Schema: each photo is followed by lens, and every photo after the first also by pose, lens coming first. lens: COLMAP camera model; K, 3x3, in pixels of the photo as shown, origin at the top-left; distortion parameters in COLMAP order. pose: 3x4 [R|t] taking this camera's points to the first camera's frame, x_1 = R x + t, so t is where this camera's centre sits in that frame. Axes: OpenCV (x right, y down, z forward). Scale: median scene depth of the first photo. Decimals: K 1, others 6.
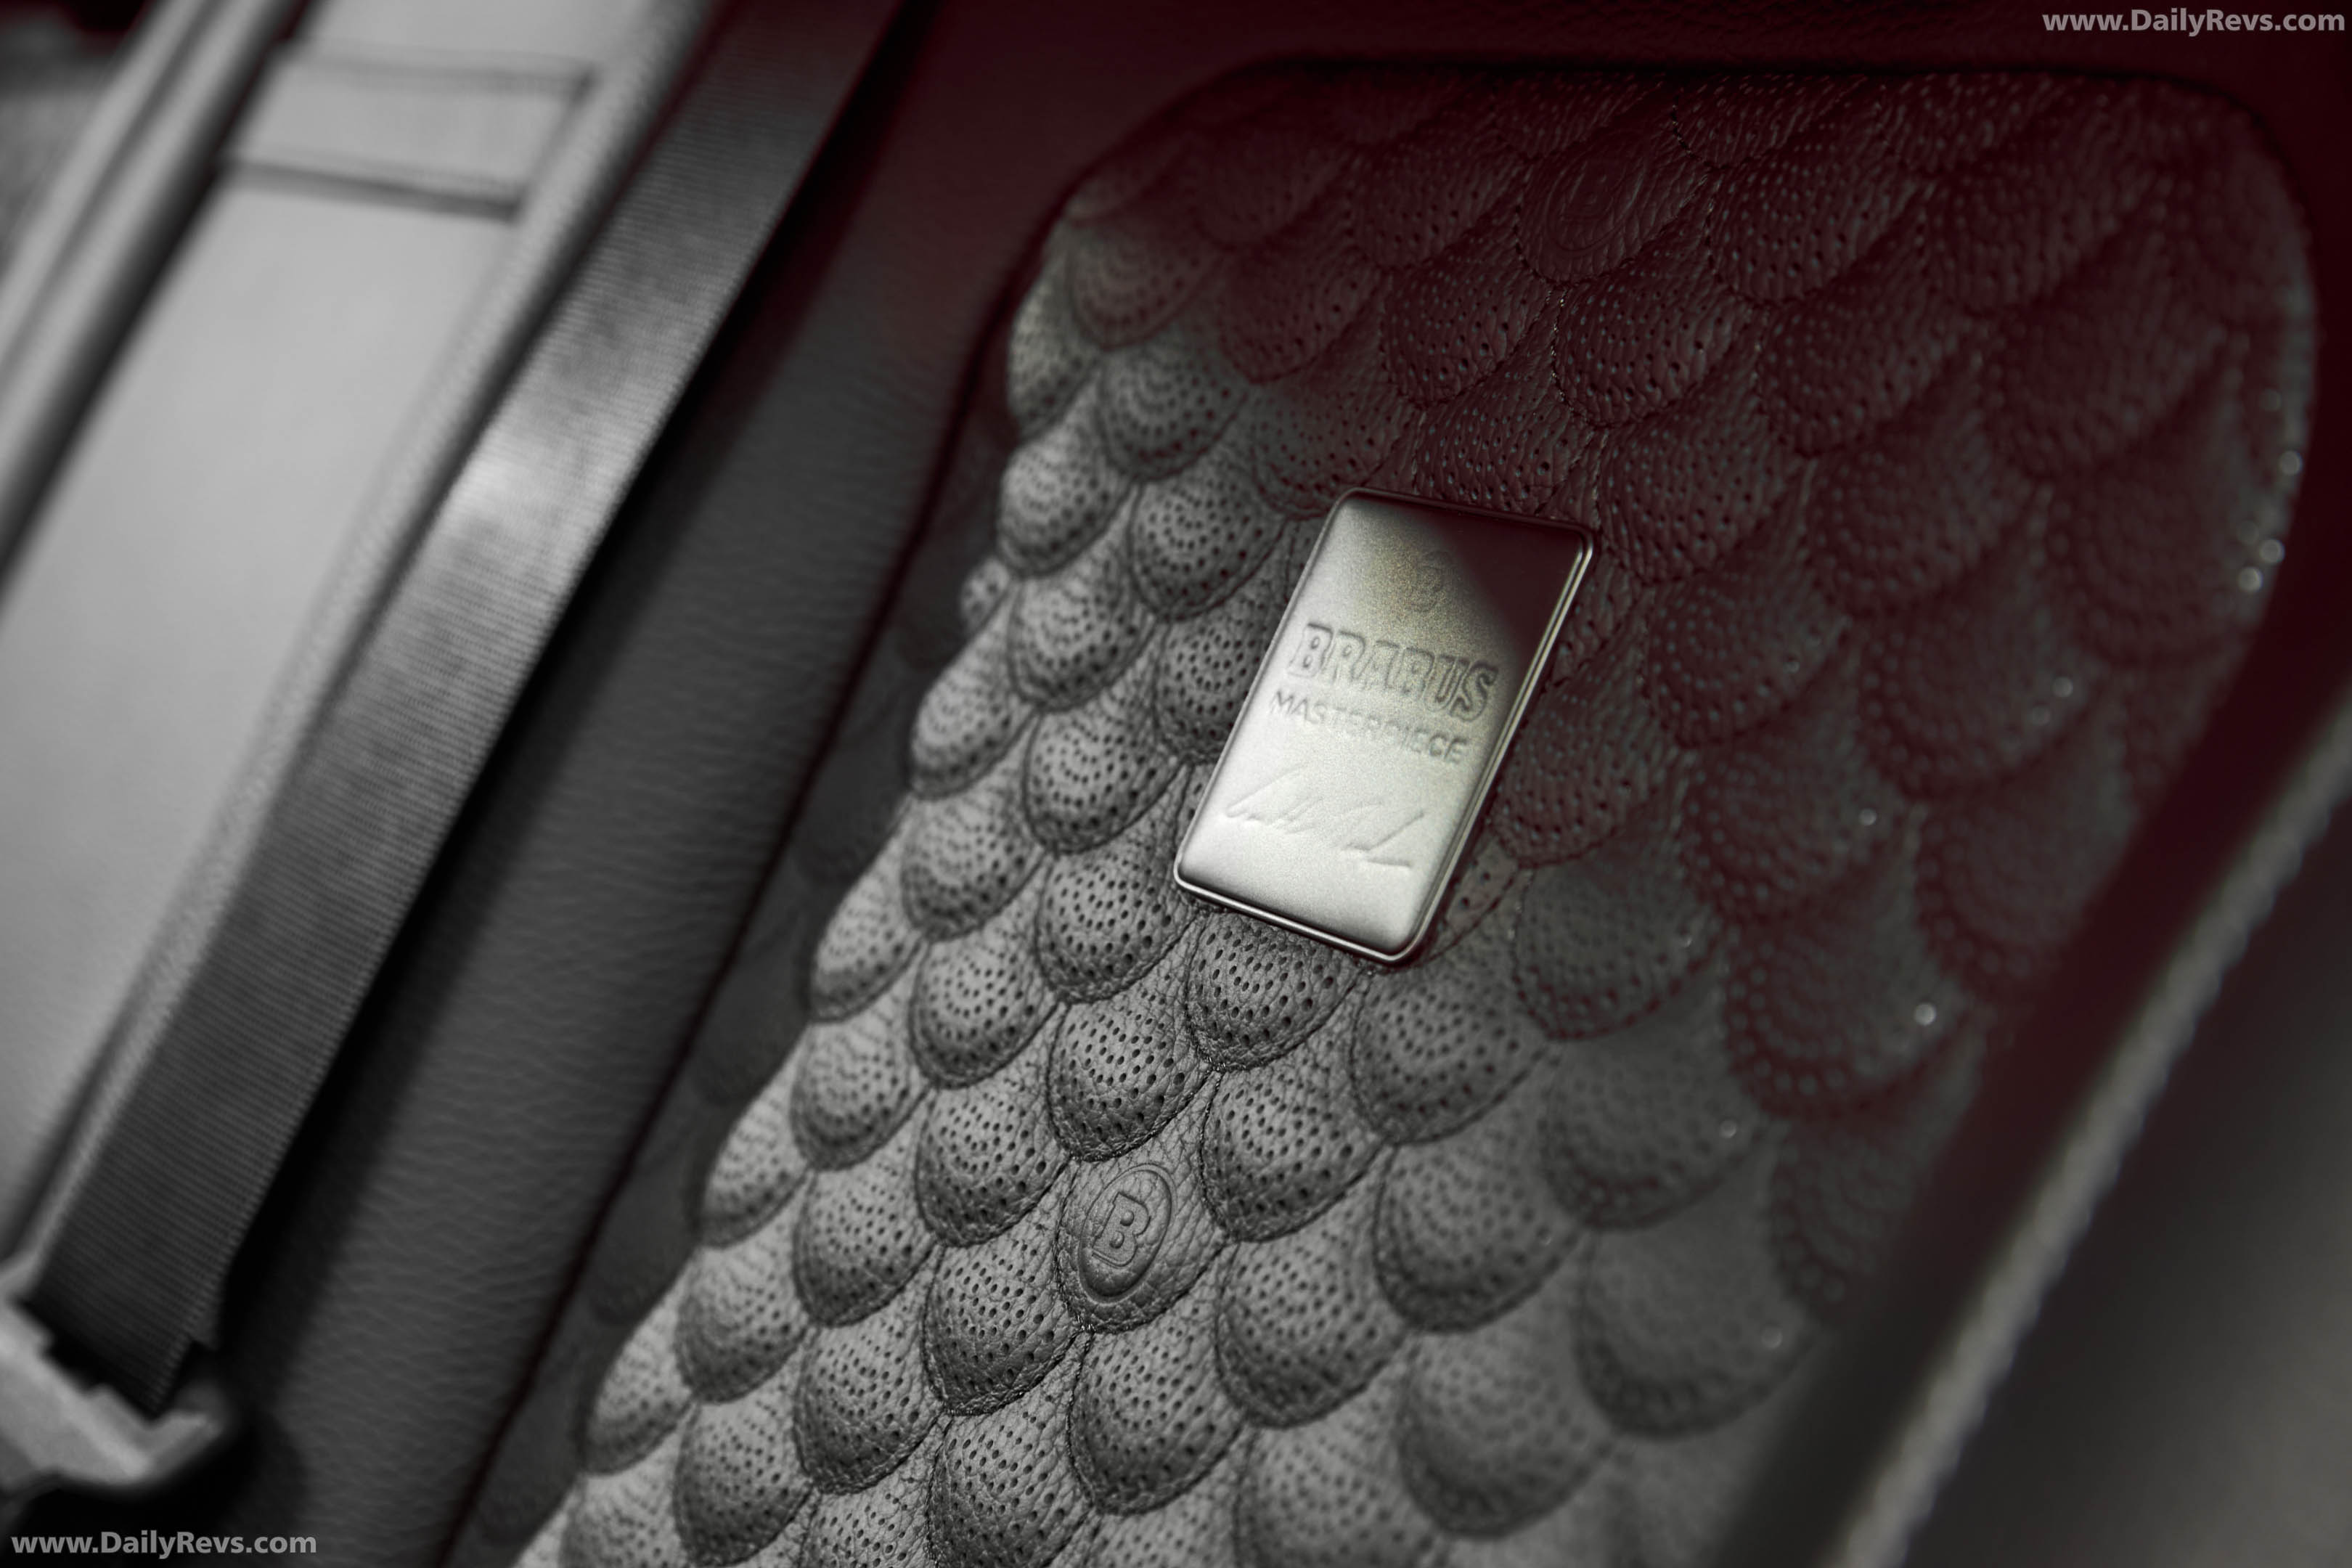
lens RADIAL K [[4858.6, 0, 1176.0], [0, 4858.6, 784.0], [0, 0, 1]] dist [0.218610, -0.108223]
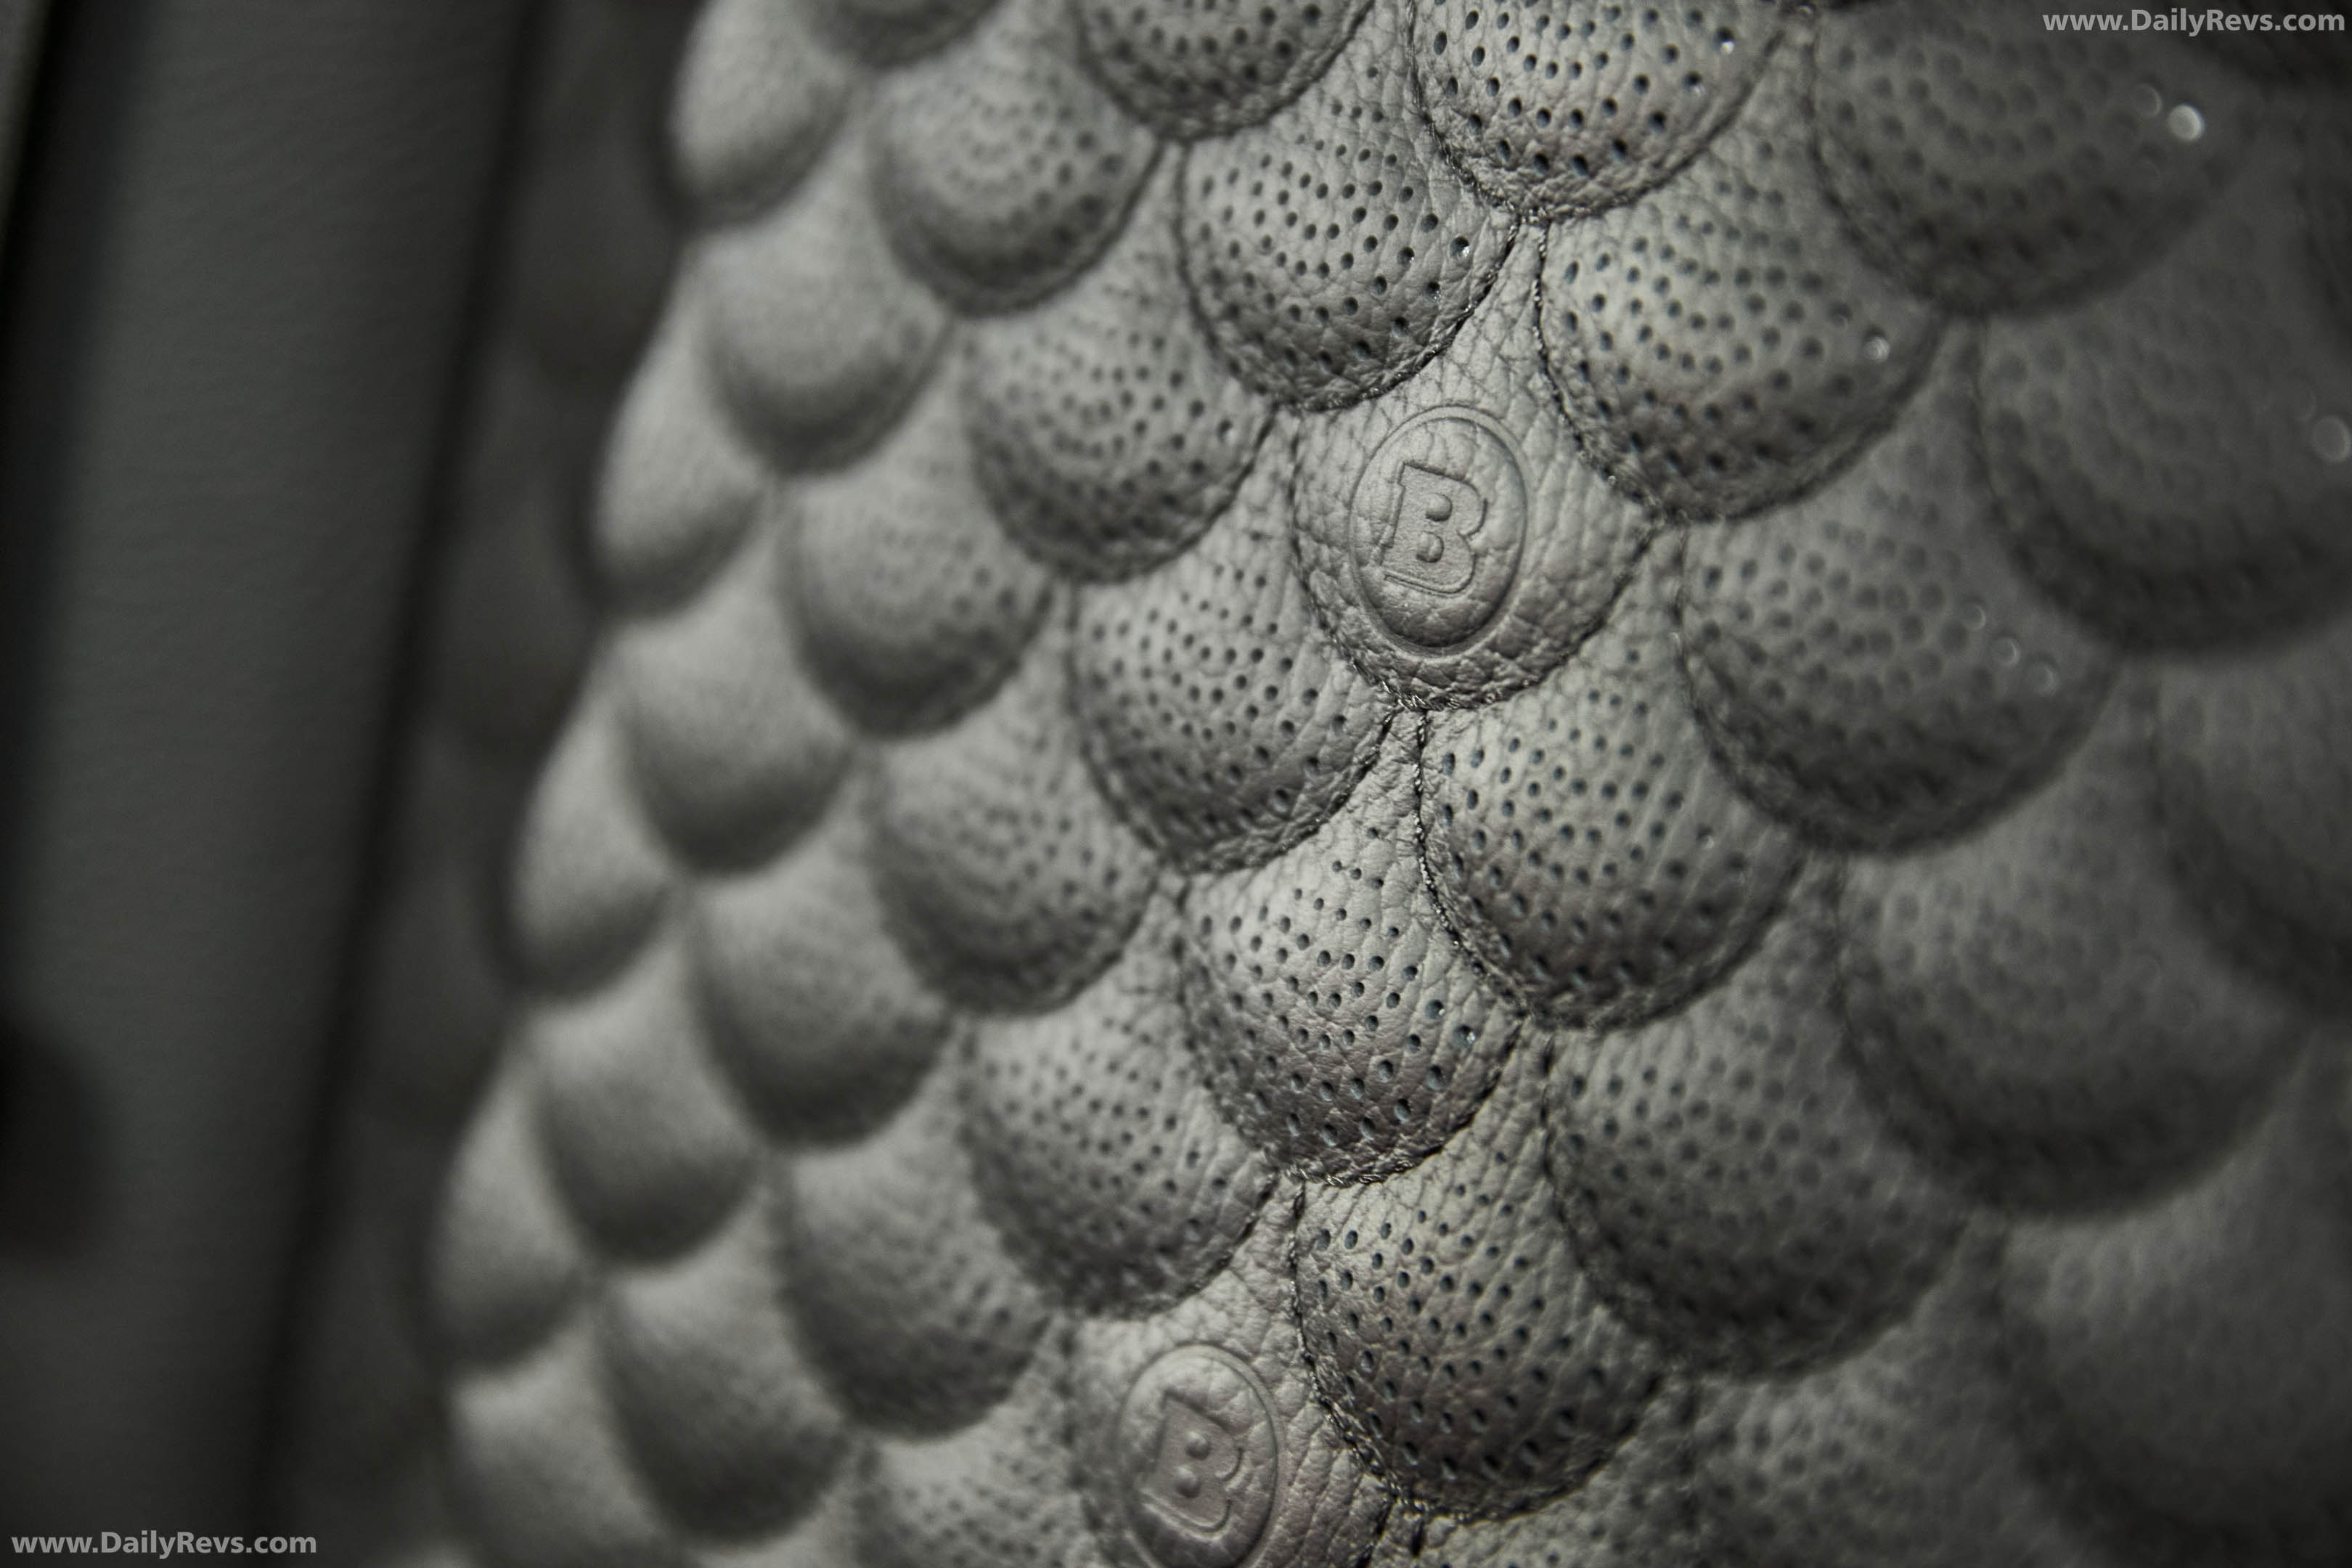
lens RADIAL K [[4670.3, 0, 1176.0], [0, 4670.3, 784.0], [0, 0, 1]] dist [0.048706, -3.154124]
pose [[0.968829, -0.229989, 0.092060, -0.099462], [0.200366, 0.946018, 0.254761, -0.027975], [-0.145682, -0.228374, 0.962612, 0.460585]]
